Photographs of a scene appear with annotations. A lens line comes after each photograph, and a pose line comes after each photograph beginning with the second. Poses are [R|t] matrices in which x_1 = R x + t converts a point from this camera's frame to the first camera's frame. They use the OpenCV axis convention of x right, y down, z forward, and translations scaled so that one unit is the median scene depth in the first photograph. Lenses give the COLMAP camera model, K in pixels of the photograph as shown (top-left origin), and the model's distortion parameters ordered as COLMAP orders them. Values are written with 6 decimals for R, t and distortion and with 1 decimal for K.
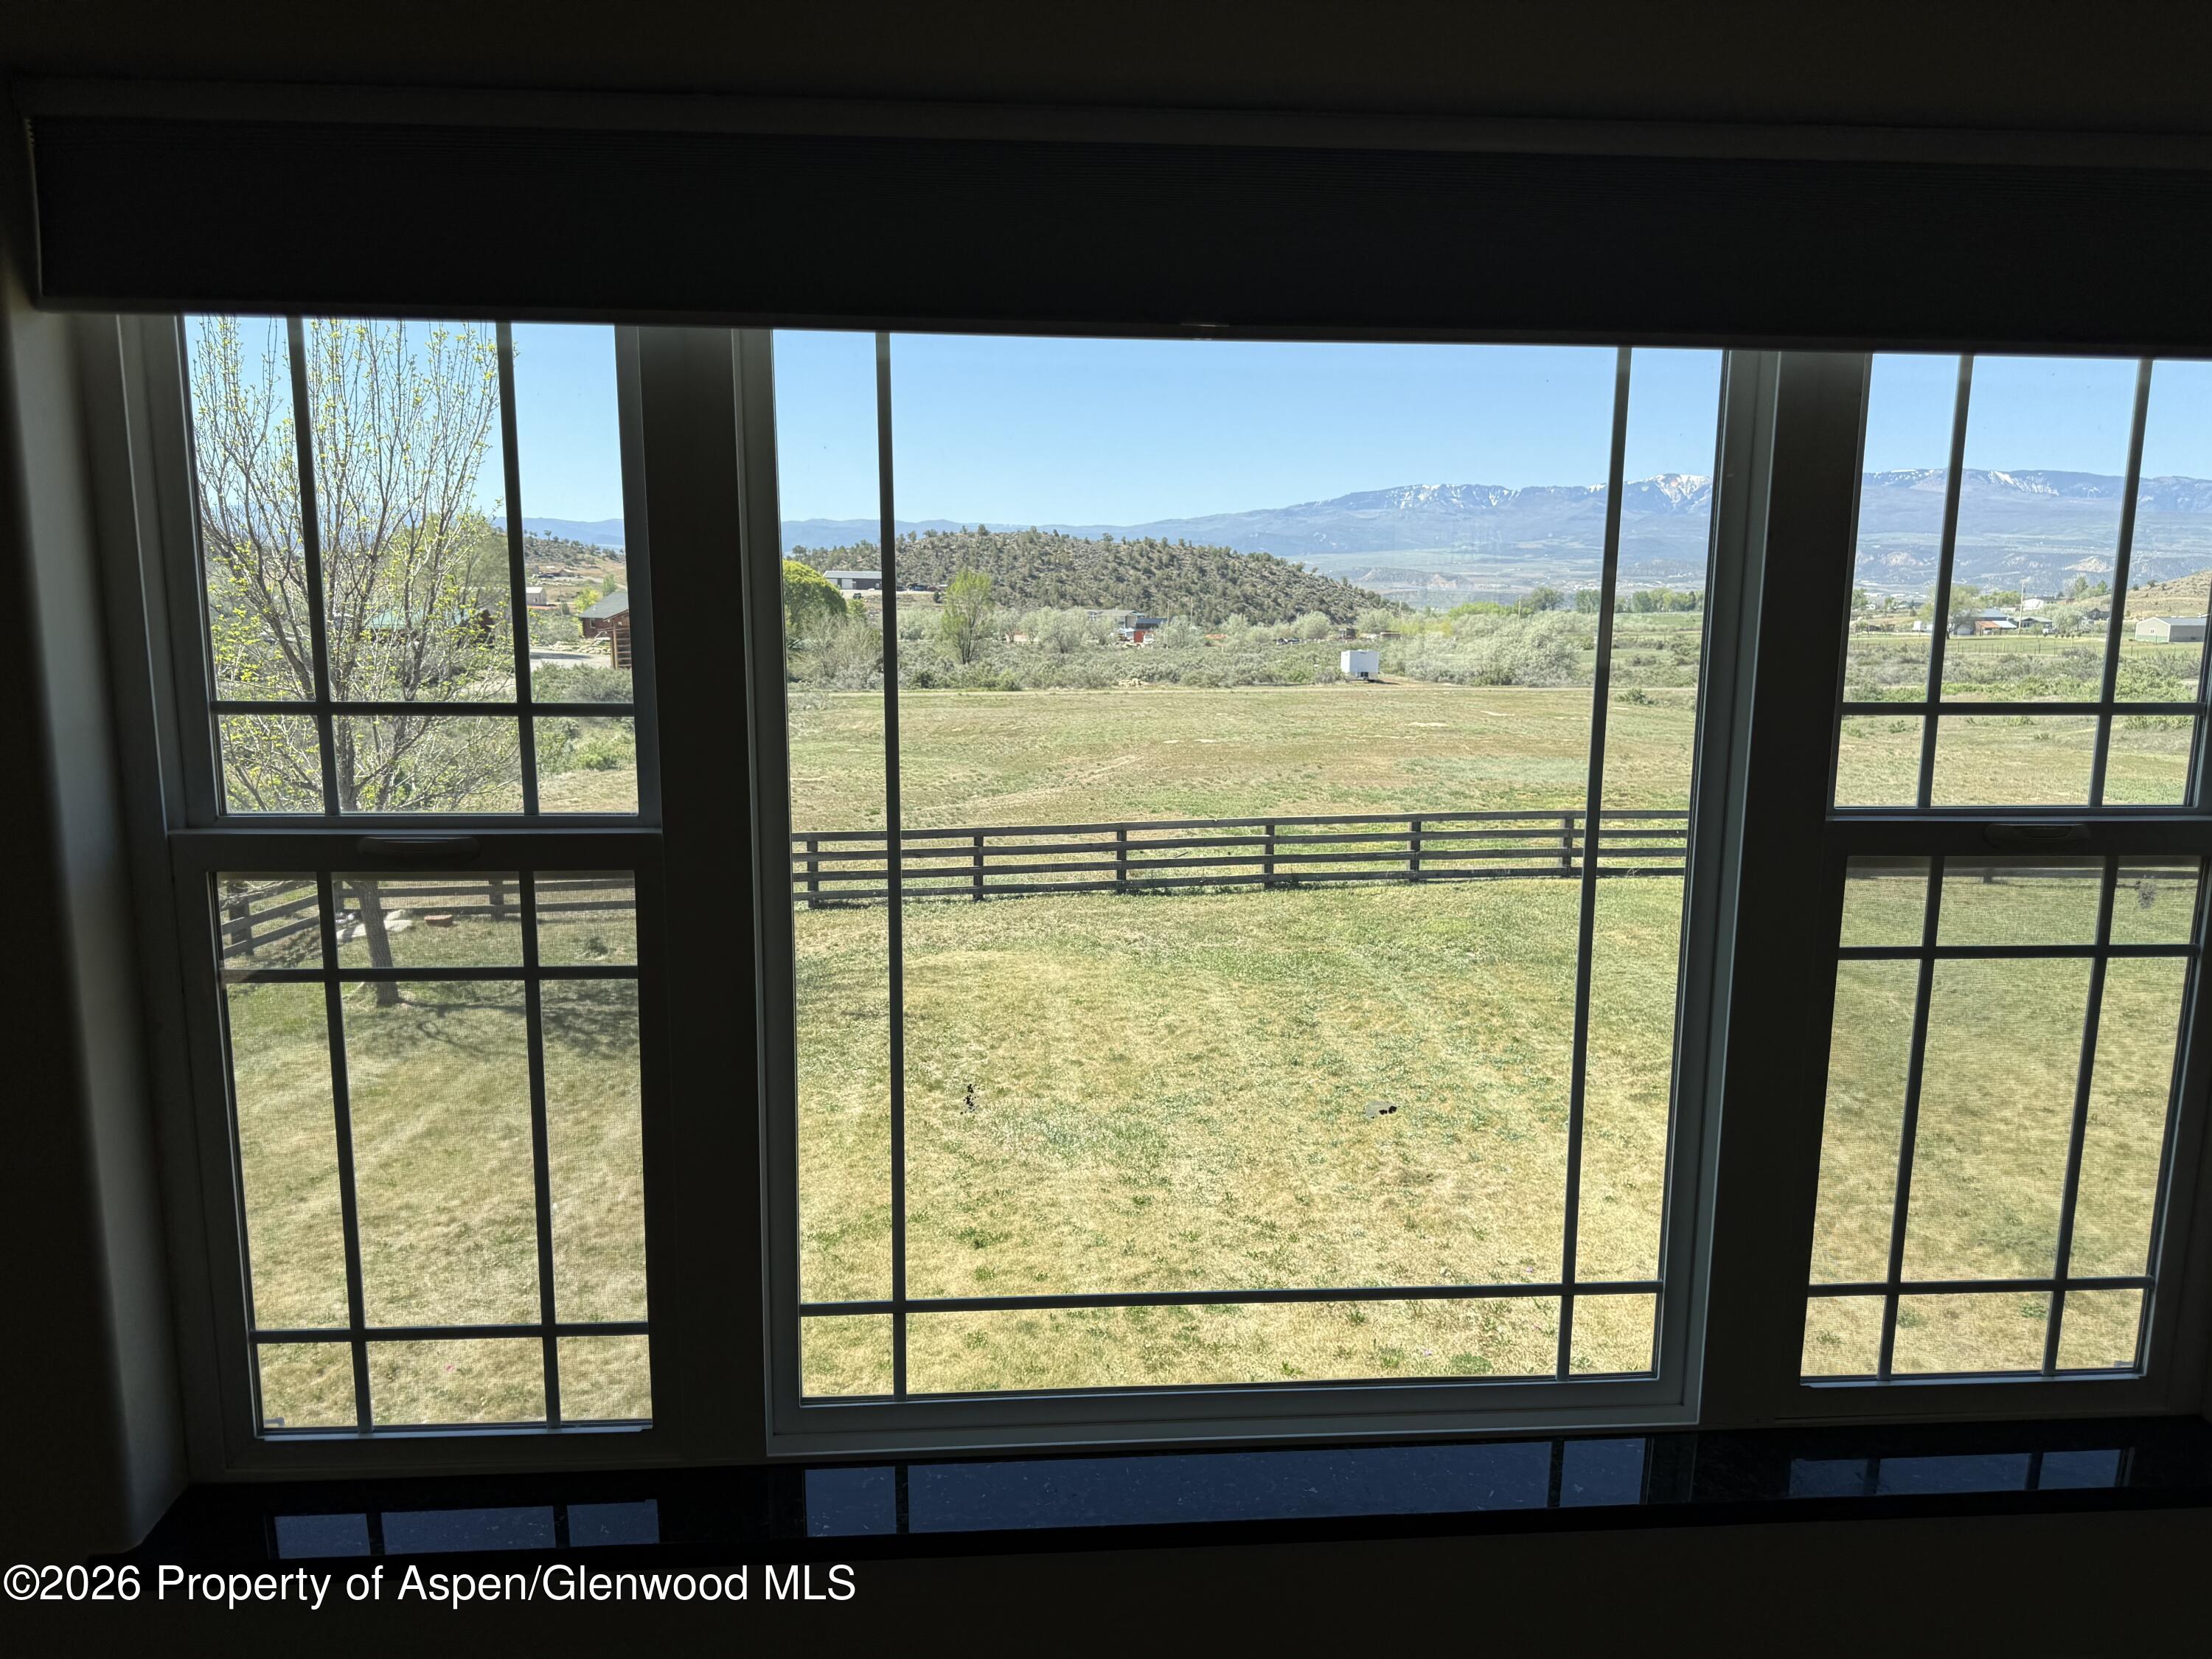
lens RADIAL K [[1557.3, 0, 1109.9], [0, 1557.3, 850.2], [0, 0, 1]] dist [0.061430, -0.075964]
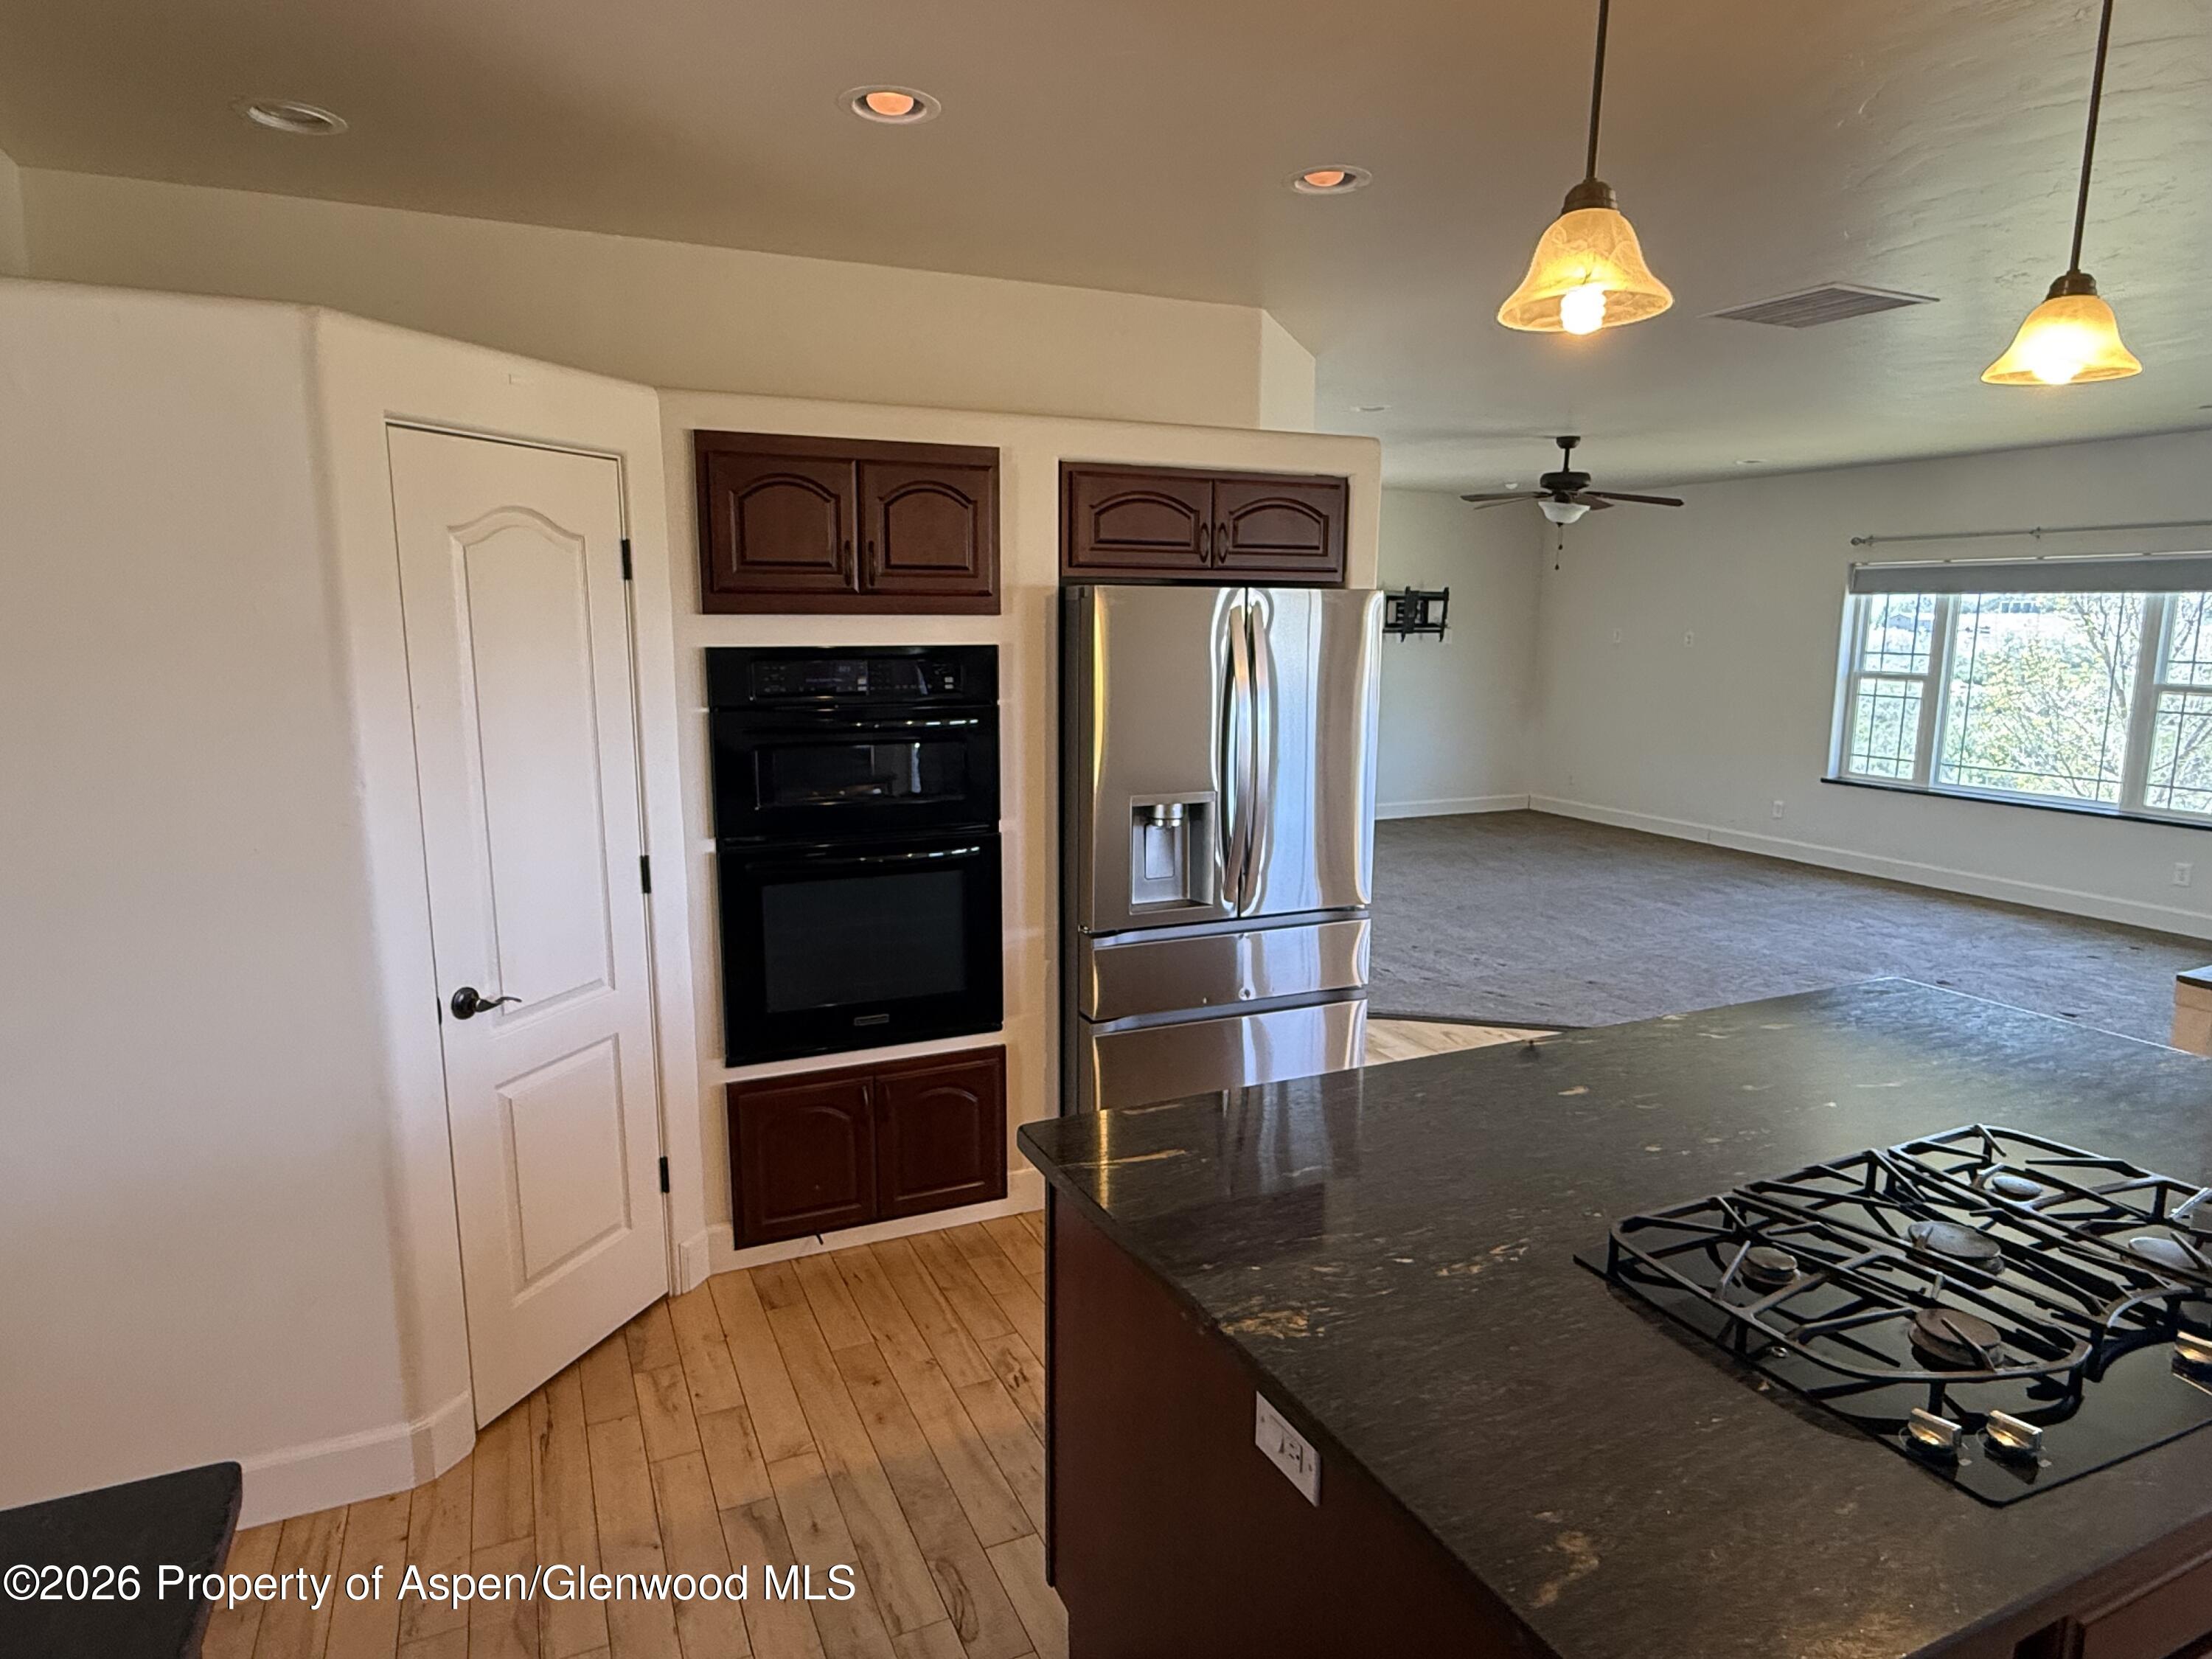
lens RADIAL K [[1294.3, 0, 1105.9], [0, 1294.3, 829.0], [0, 0, 1]] dist [0.001434, 0.000781]
pose [[0.349964, 0.144110, -0.925612, 0.114099], [-0.166219, 0.981970, 0.090038, 0.022357], [0.921898, 0.122344, 0.367608, -0.127041]]
